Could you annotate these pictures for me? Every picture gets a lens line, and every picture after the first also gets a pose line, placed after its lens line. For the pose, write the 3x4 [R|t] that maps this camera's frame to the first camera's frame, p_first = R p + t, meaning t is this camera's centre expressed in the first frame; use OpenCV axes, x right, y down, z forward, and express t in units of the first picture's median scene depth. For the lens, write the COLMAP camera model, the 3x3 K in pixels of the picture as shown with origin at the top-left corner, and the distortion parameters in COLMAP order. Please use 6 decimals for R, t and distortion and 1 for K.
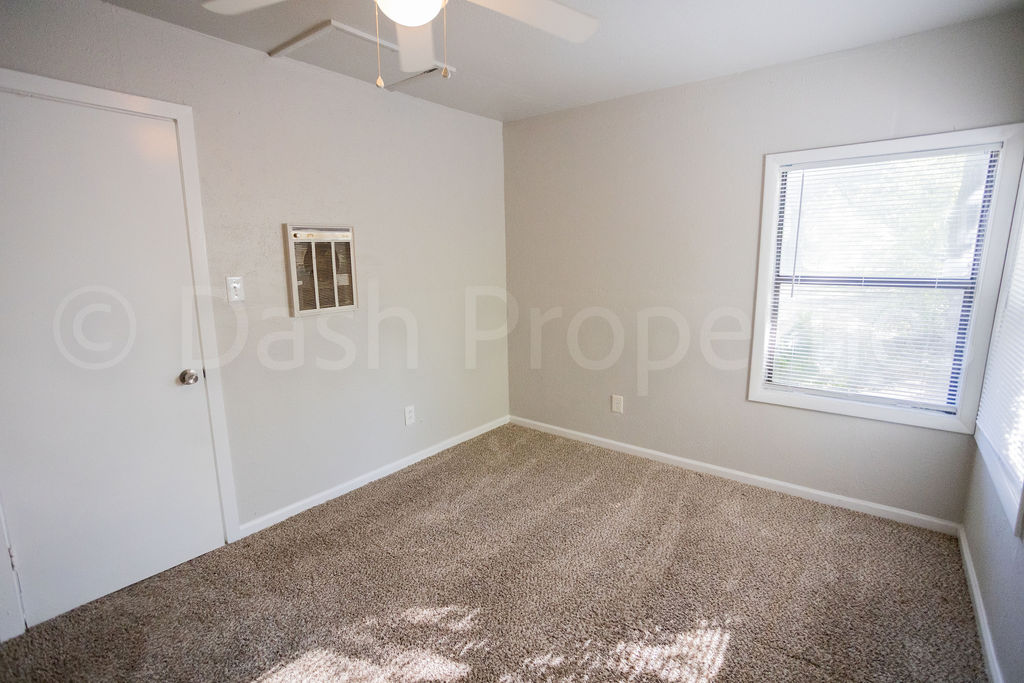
lens RADIAL K [[492.1, 0, 516.1], [0, 492.1, 340.1], [0, 0, 1]] dist [-0.041550, 0.021575]
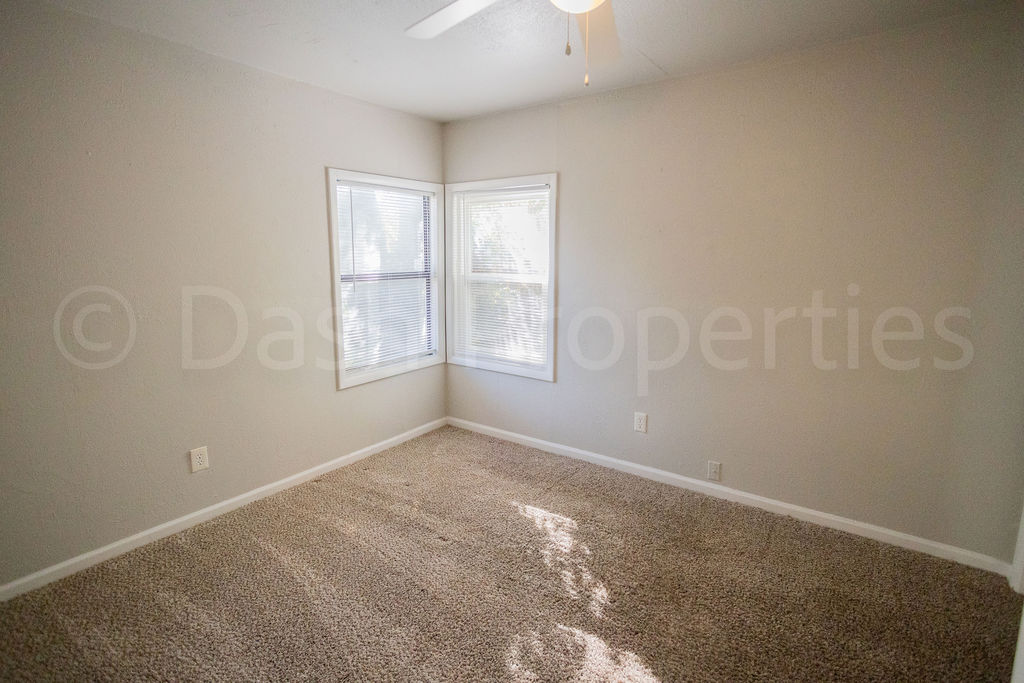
lens RADIAL K [[492.1, 0, 509.8], [0, 492.1, 341.2], [0, 0, 1]] dist [-0.041550, 0.021575]
pose [[-0.032511, -0.164309, 0.985873, -0.664305], [0.177695, 0.969730, 0.167478, -0.109528], [-0.983548, 0.180630, -0.002330, 0.665252]]
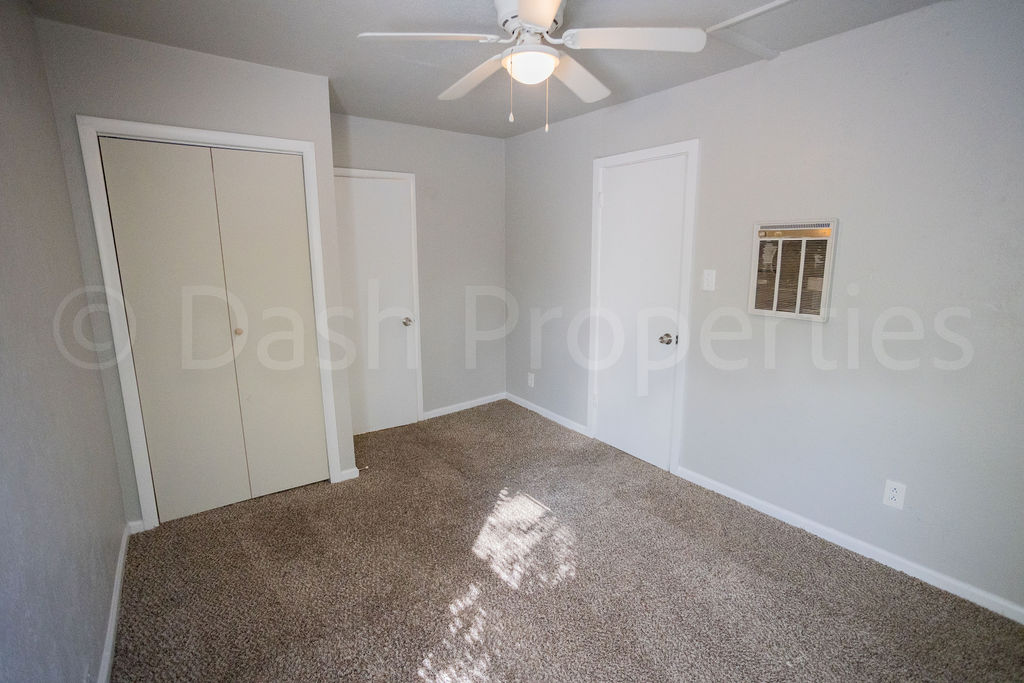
lens RADIAL K [[492.1, 0, 519.9], [0, 492.1, 344.0], [0, 0, 1]] dist [-0.041550, 0.021575]
pose [[-0.276063, 0.191045, -0.941961, 0.635817], [-0.165227, 0.956023, 0.242320, -0.150470], [0.946831, 0.222533, -0.232357, 0.767640]]
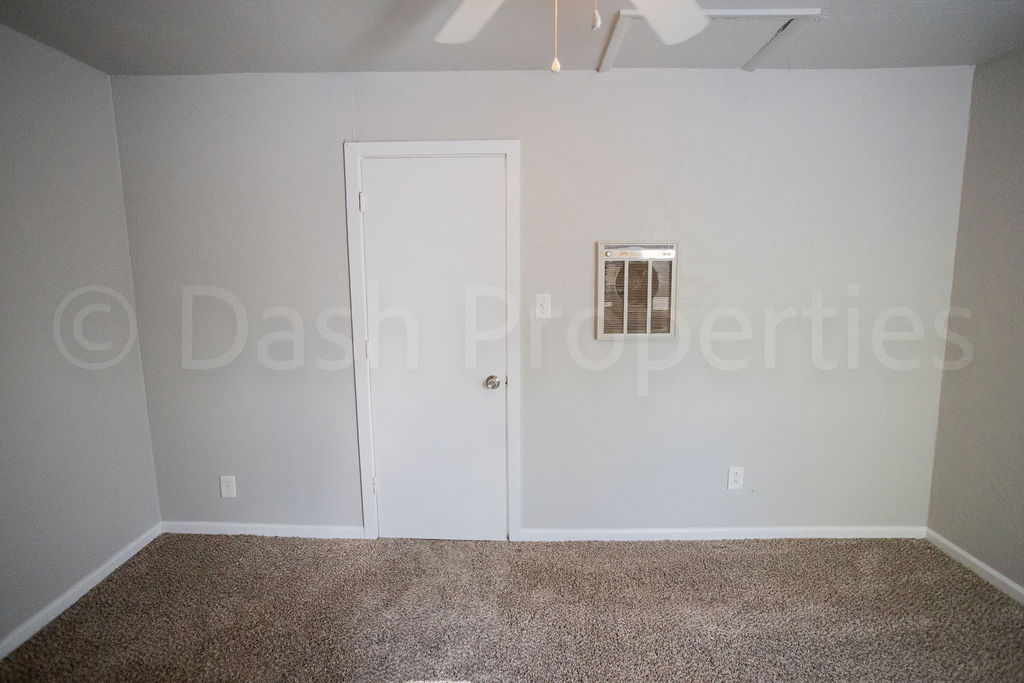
lens RADIAL K [[492.1, 0, 516.9], [0, 492.1, 339.7], [0, 0, 1]] dist [-0.041550, 0.021575]
pose [[0.606811, 0.117093, -0.786174, 0.198080], [-0.140374, 0.989330, 0.039003, -0.060019], [0.782352, 0.086690, 0.616774, 0.274367]]
